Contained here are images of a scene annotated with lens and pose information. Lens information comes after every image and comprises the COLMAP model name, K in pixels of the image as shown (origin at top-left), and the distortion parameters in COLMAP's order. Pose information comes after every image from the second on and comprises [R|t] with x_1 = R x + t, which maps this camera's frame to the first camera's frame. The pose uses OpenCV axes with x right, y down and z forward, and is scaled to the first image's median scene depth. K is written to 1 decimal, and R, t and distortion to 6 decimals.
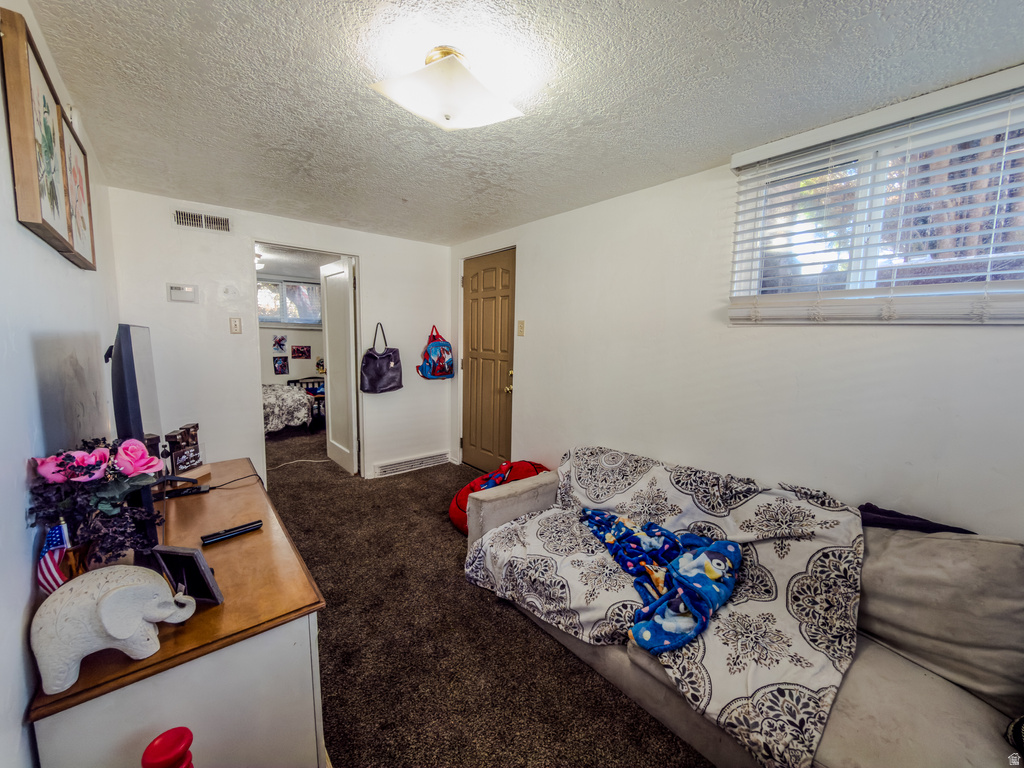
lens RADIAL K [[406.5, 0, 511.6], [0, 406.5, 381.3], [0, 0, 1]] dist [-0.001401, -0.000004]
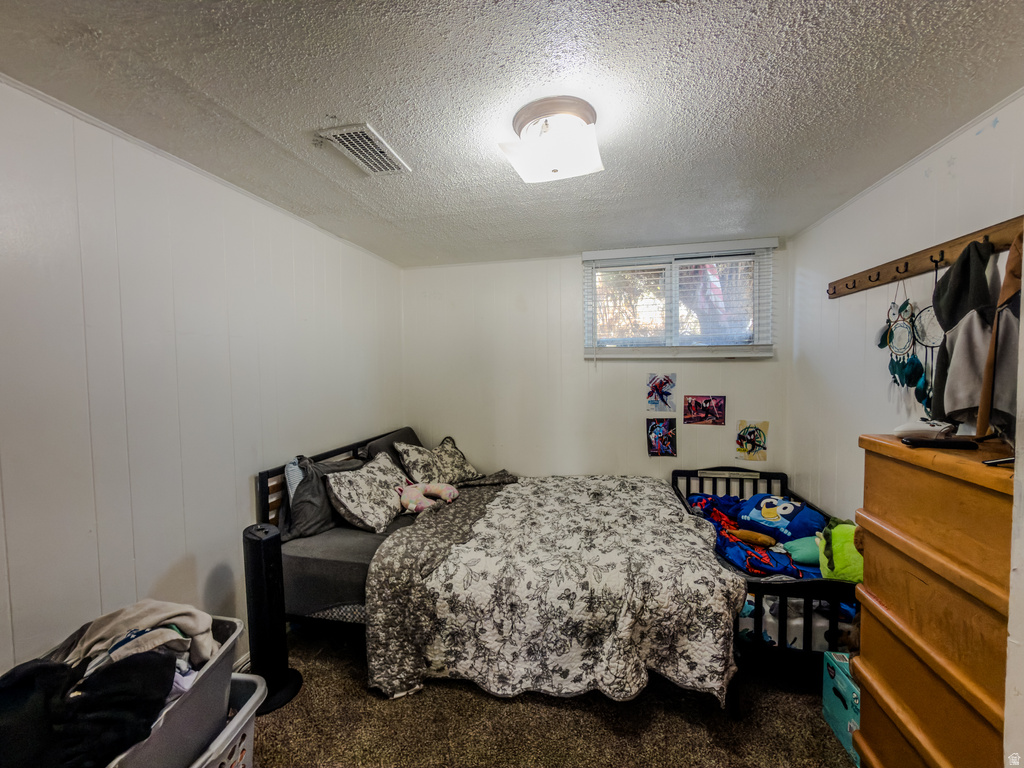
lens RADIAL K [[406.5, 0, 511.5], [0, 406.5, 383.1], [0, 0, 1]] dist [-0.001401, -0.000004]
pose [[0.614904, 0.005817, -0.788580, -0.301519], [-0.057815, 0.997614, -0.037723, -0.073406], [0.786480, 0.068788, 0.613774, 0.566770]]
